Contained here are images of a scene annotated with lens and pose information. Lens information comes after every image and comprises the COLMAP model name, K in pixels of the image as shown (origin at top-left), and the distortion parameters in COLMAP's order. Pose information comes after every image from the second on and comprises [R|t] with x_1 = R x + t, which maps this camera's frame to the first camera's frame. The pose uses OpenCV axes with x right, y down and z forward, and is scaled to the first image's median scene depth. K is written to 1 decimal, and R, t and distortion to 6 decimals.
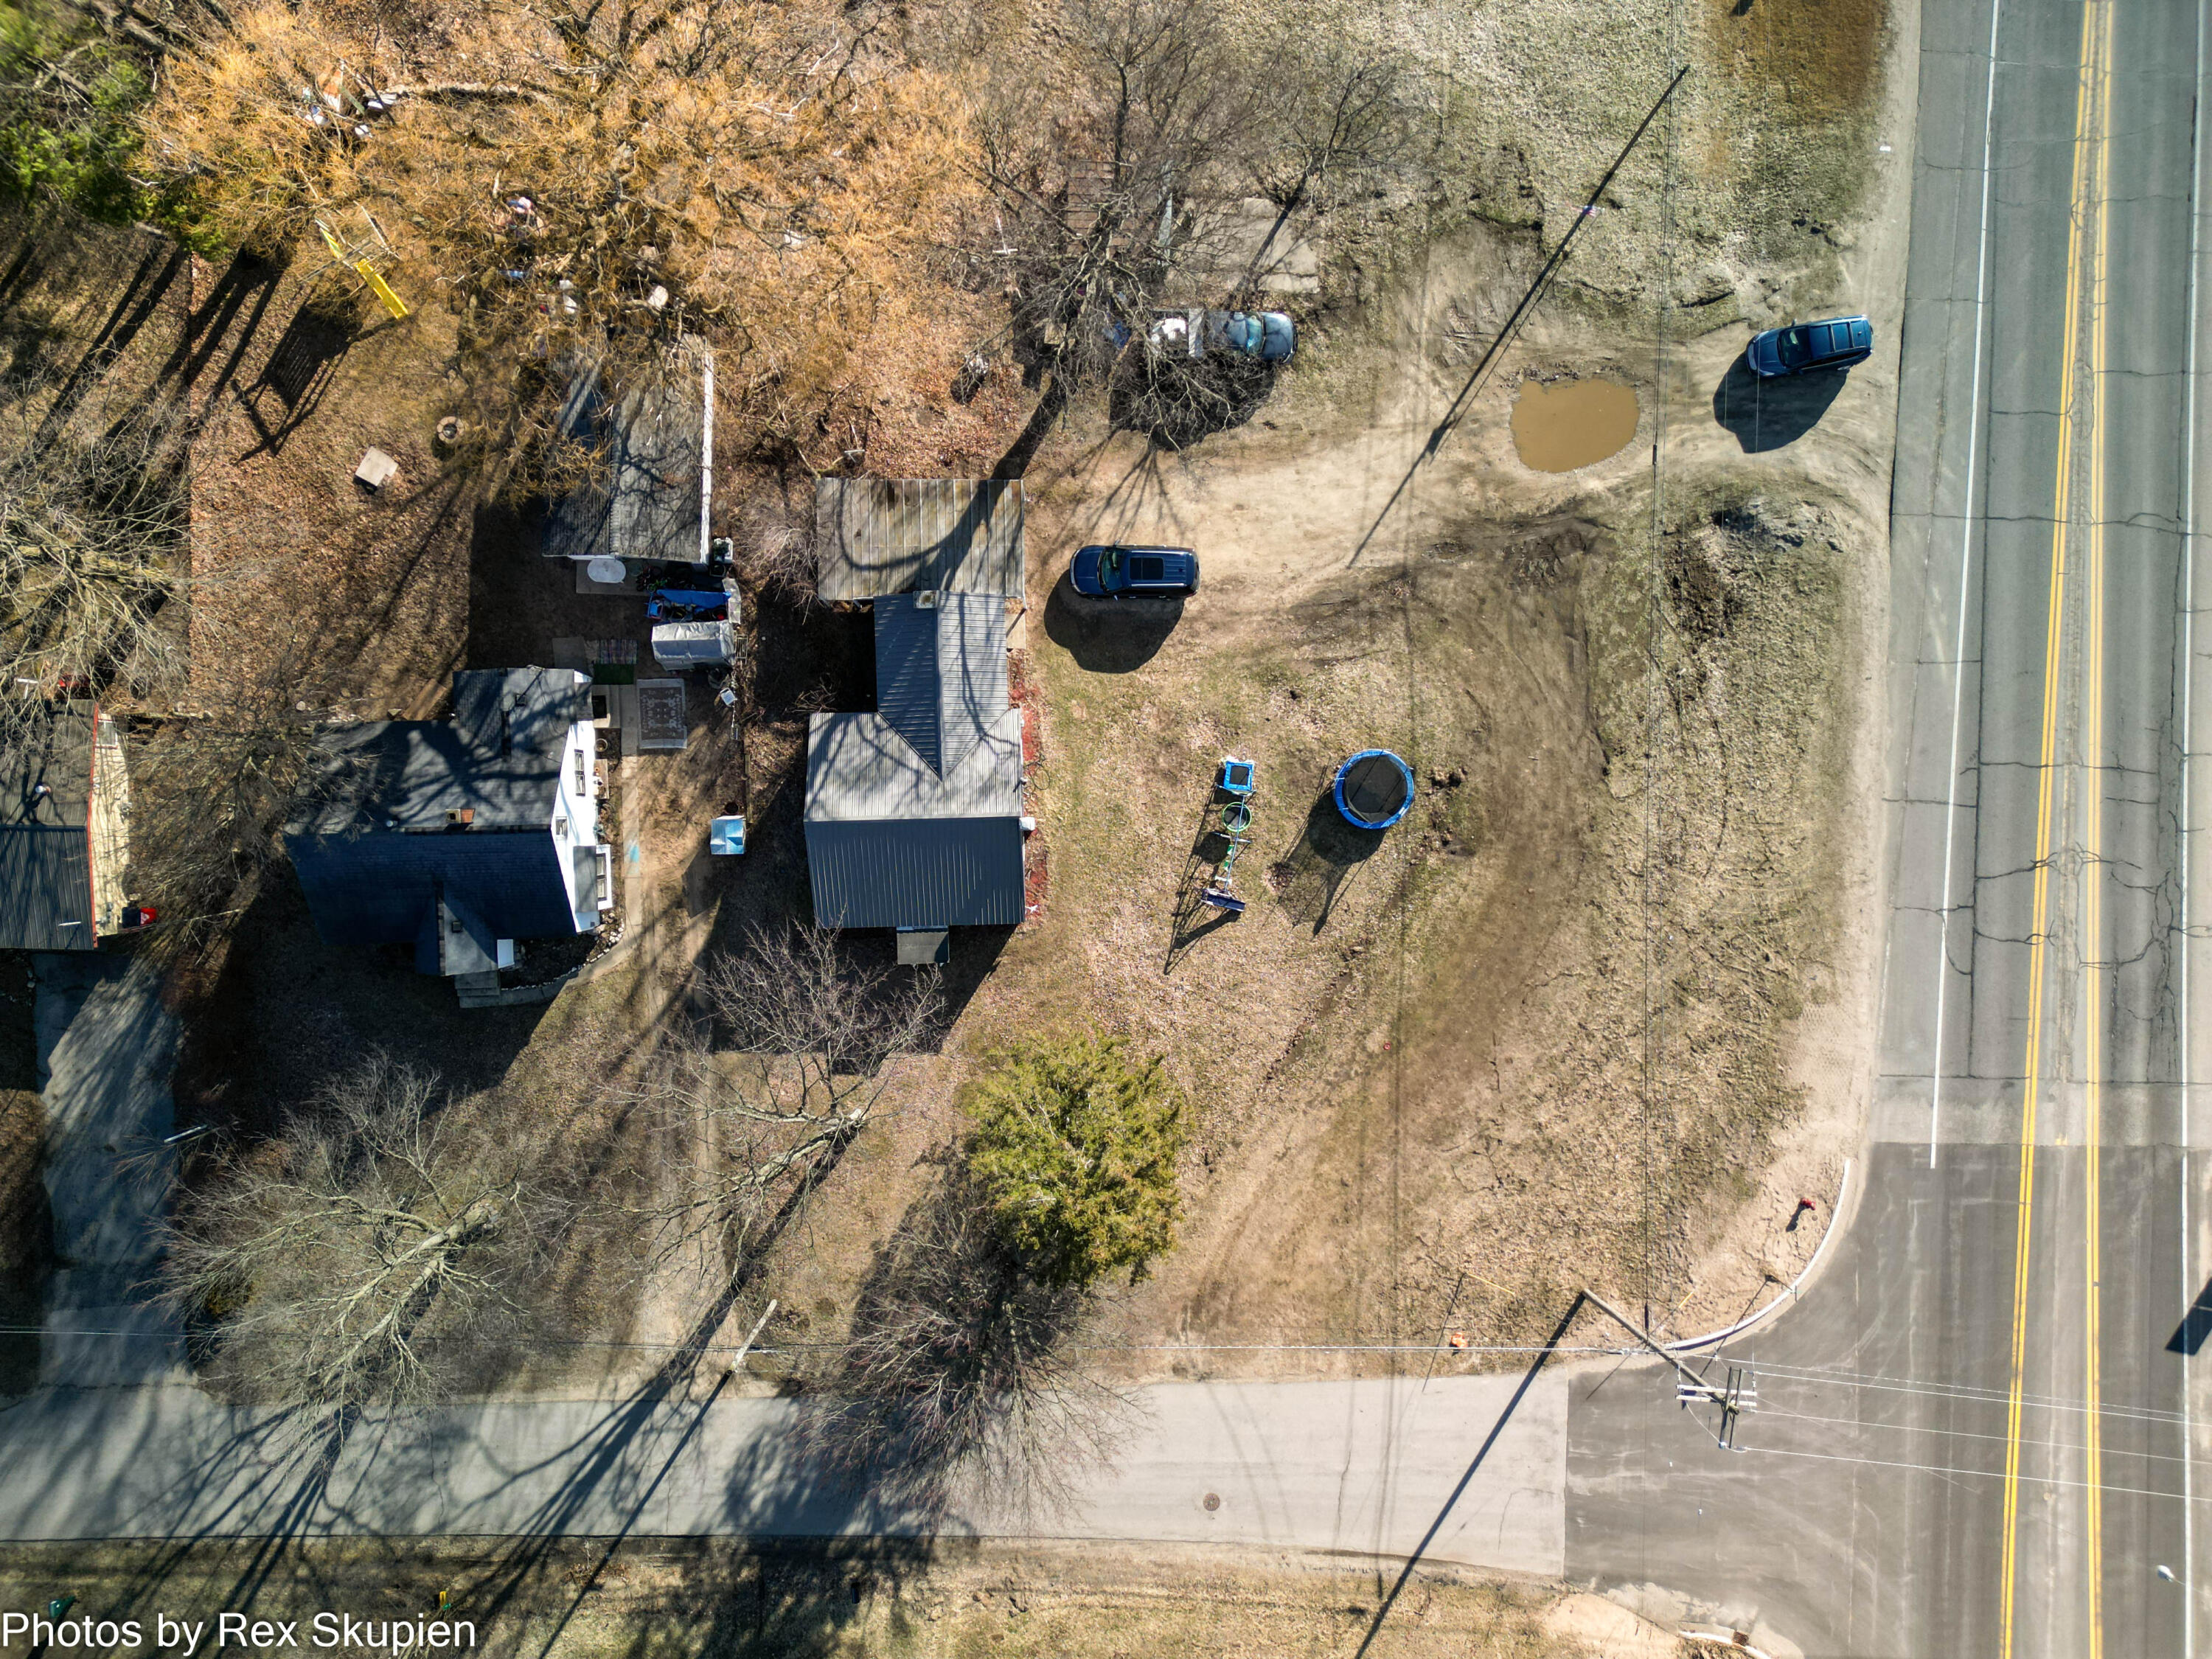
lens RADIAL K [[1535.3, 0, 1106.0], [0, 1535.3, 829.5], [0, 0, 1]] dist [0.050541, -0.037411]
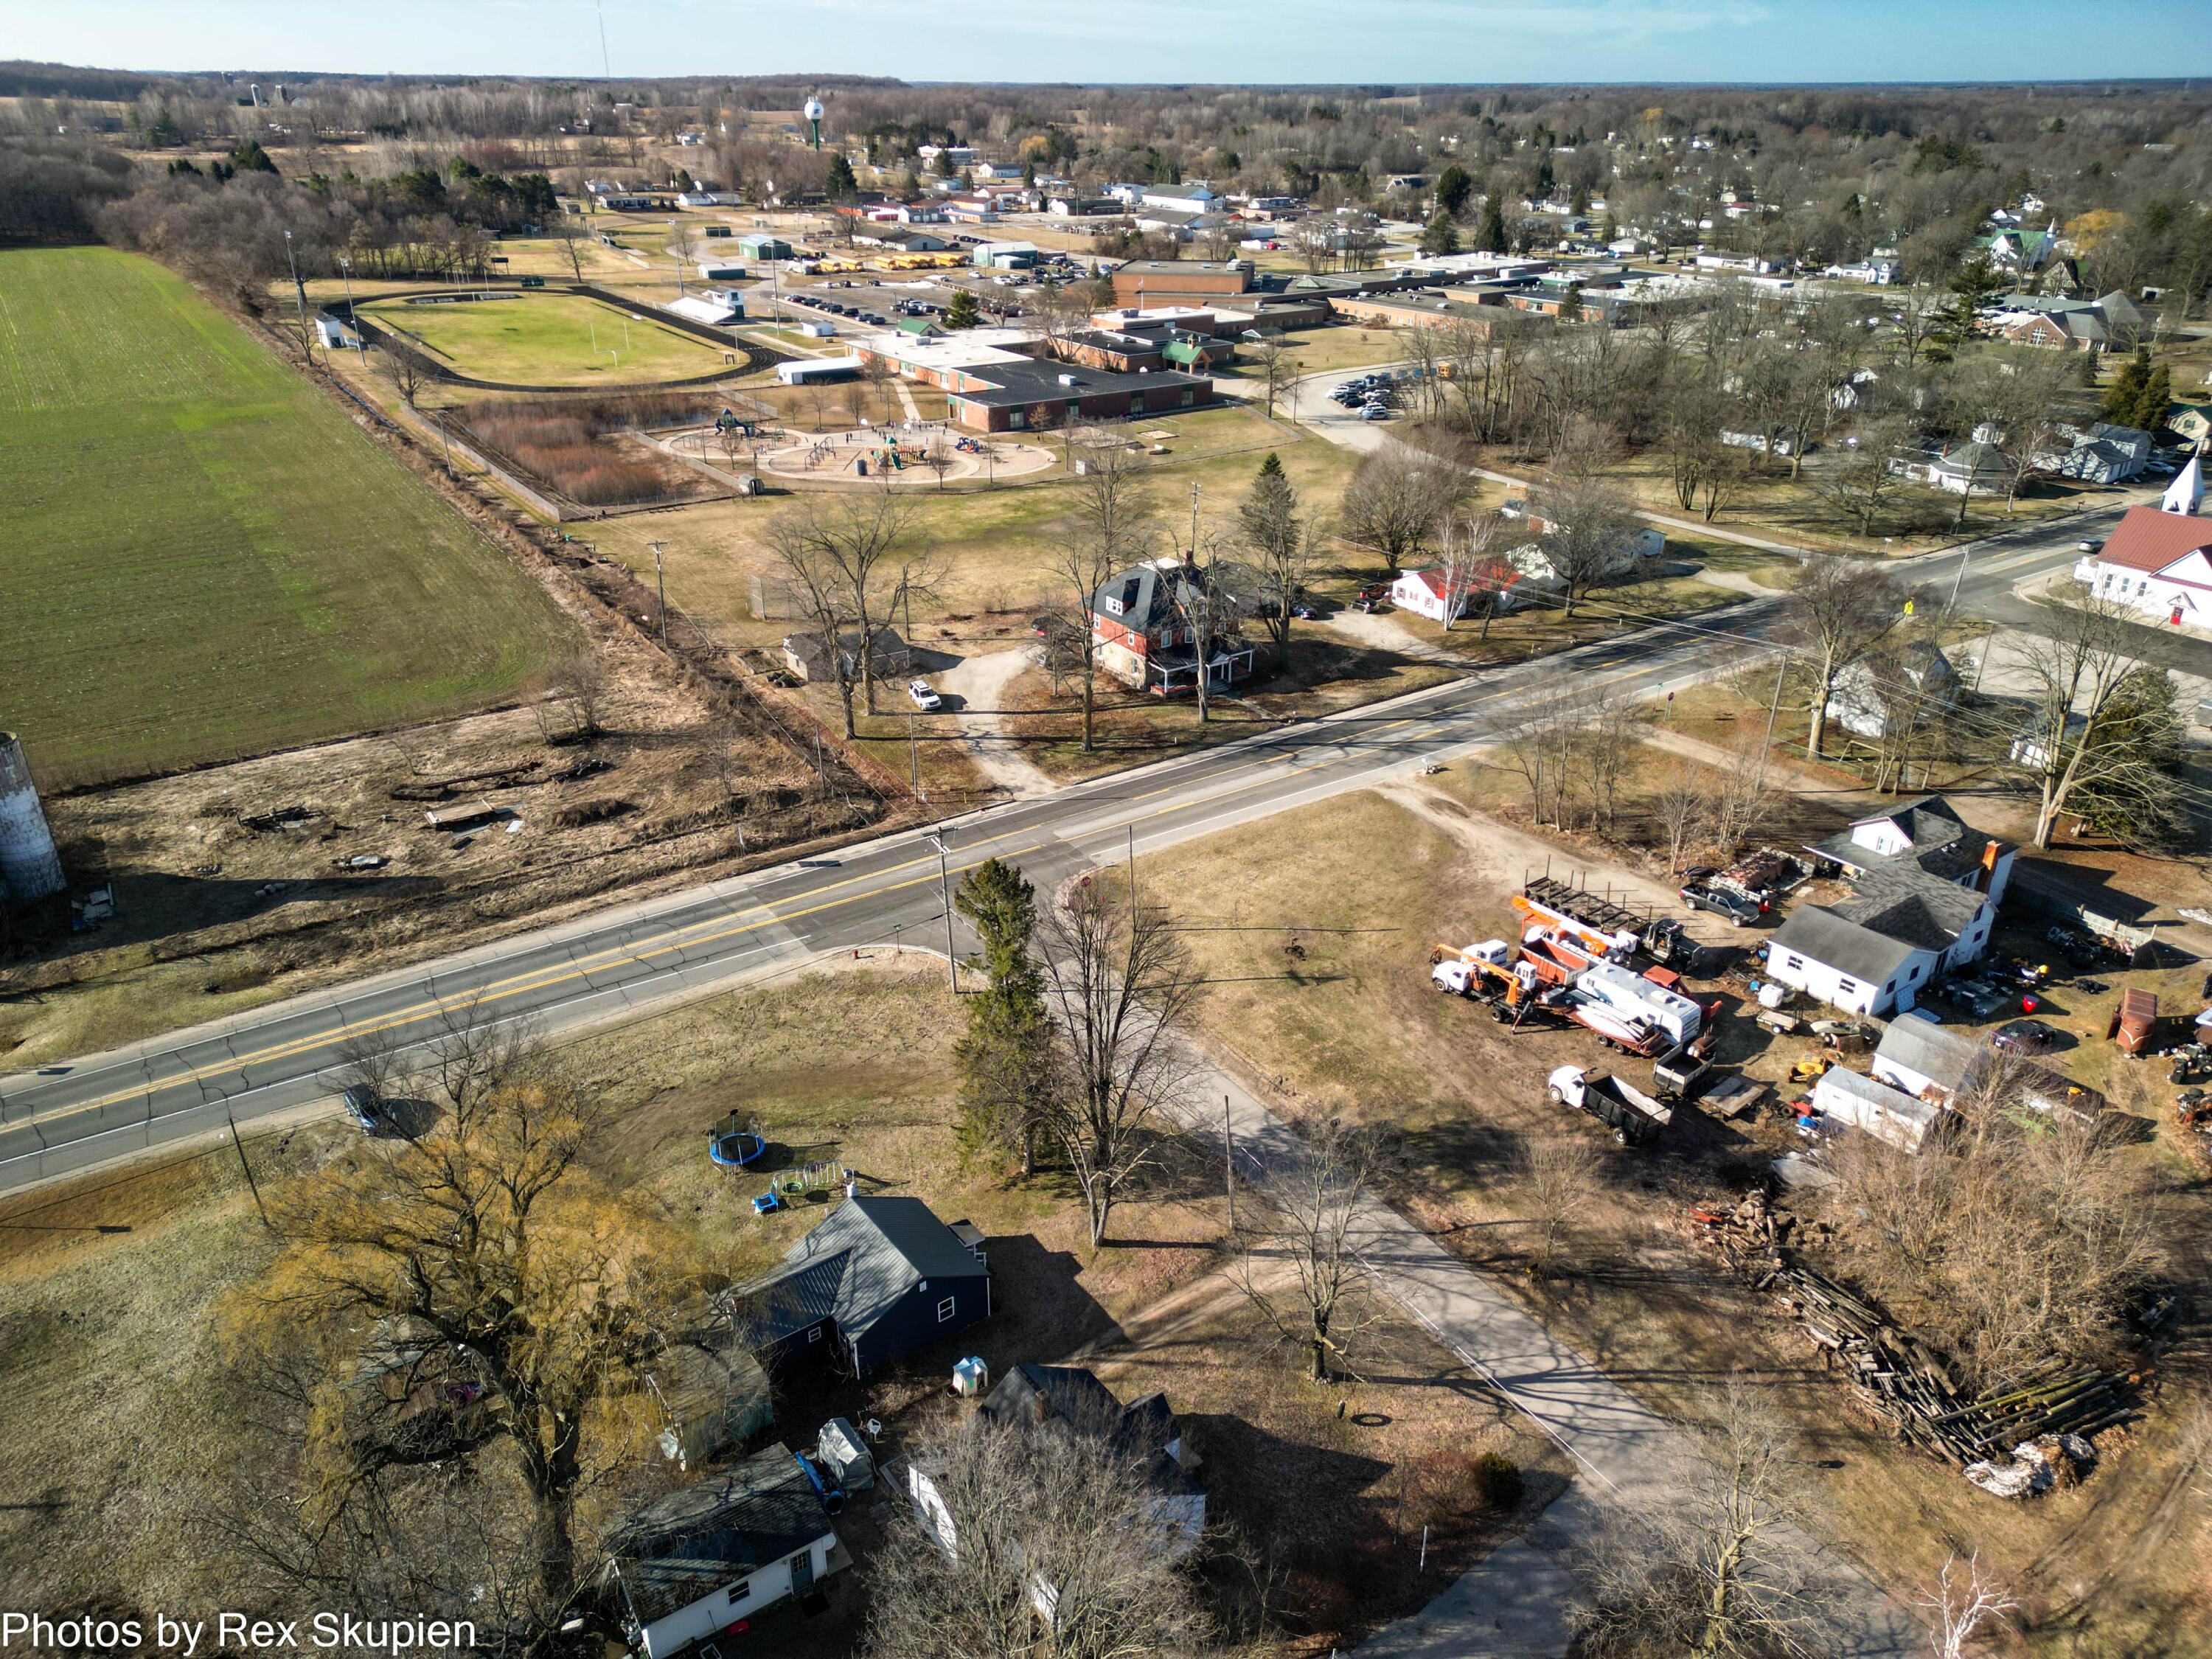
lens RADIAL K [[1535.3, 0, 1106.0], [0, 1535.3, 829.5], [0, 0, 1]] dist [0.050541, -0.037411]
pose [[-0.567283, -0.389292, 0.725701, -1.041707], [0.823343, -0.249692, 0.509666, -0.434176], [-0.017207, 0.886626, 0.462167, -0.006256]]
